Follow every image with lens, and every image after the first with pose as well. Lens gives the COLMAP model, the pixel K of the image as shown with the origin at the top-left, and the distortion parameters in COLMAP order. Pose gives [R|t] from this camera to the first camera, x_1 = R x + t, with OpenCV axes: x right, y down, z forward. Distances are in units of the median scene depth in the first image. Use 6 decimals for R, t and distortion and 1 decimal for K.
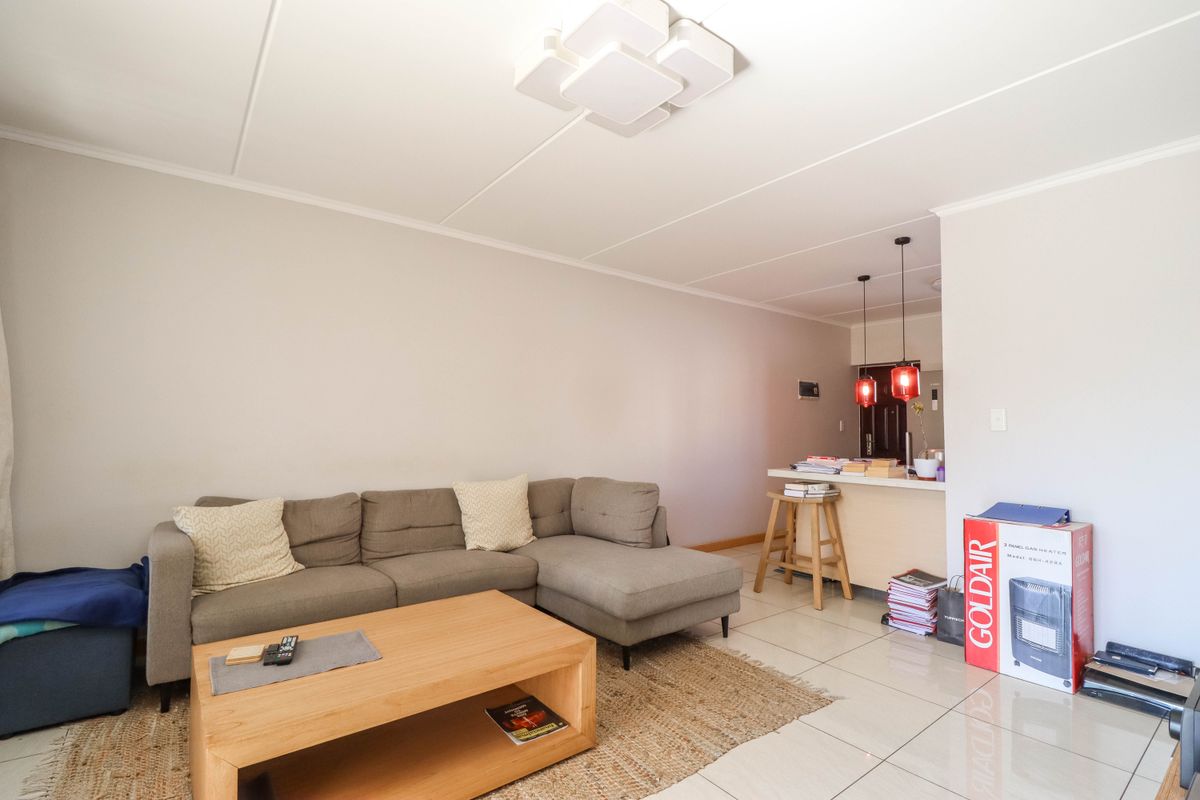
lens RADIAL K [[562.9, 0, 601.0], [0, 562.9, 398.0], [0, 0, 1]] dist [-0.001936, 0.000008]
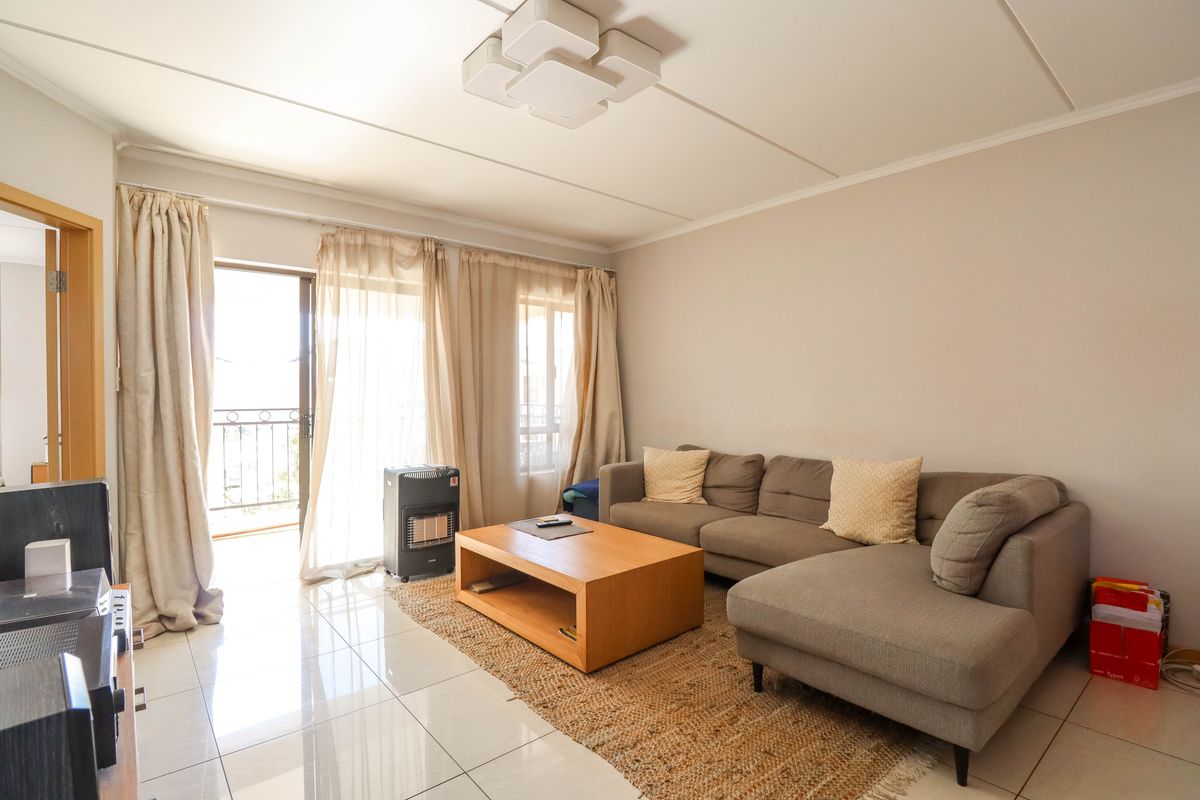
lens RADIAL K [[573.4, 0, 598.1], [0, 573.4, 400.6], [0, 0, 1]] dist [-0.001811, -0.000110]
pose [[0.034446, 0.003662, -0.999400, 0.778046], [0.058371, 0.998279, 0.005670, 0.033505], [0.997701, -0.058531, 0.034173, 0.675254]]
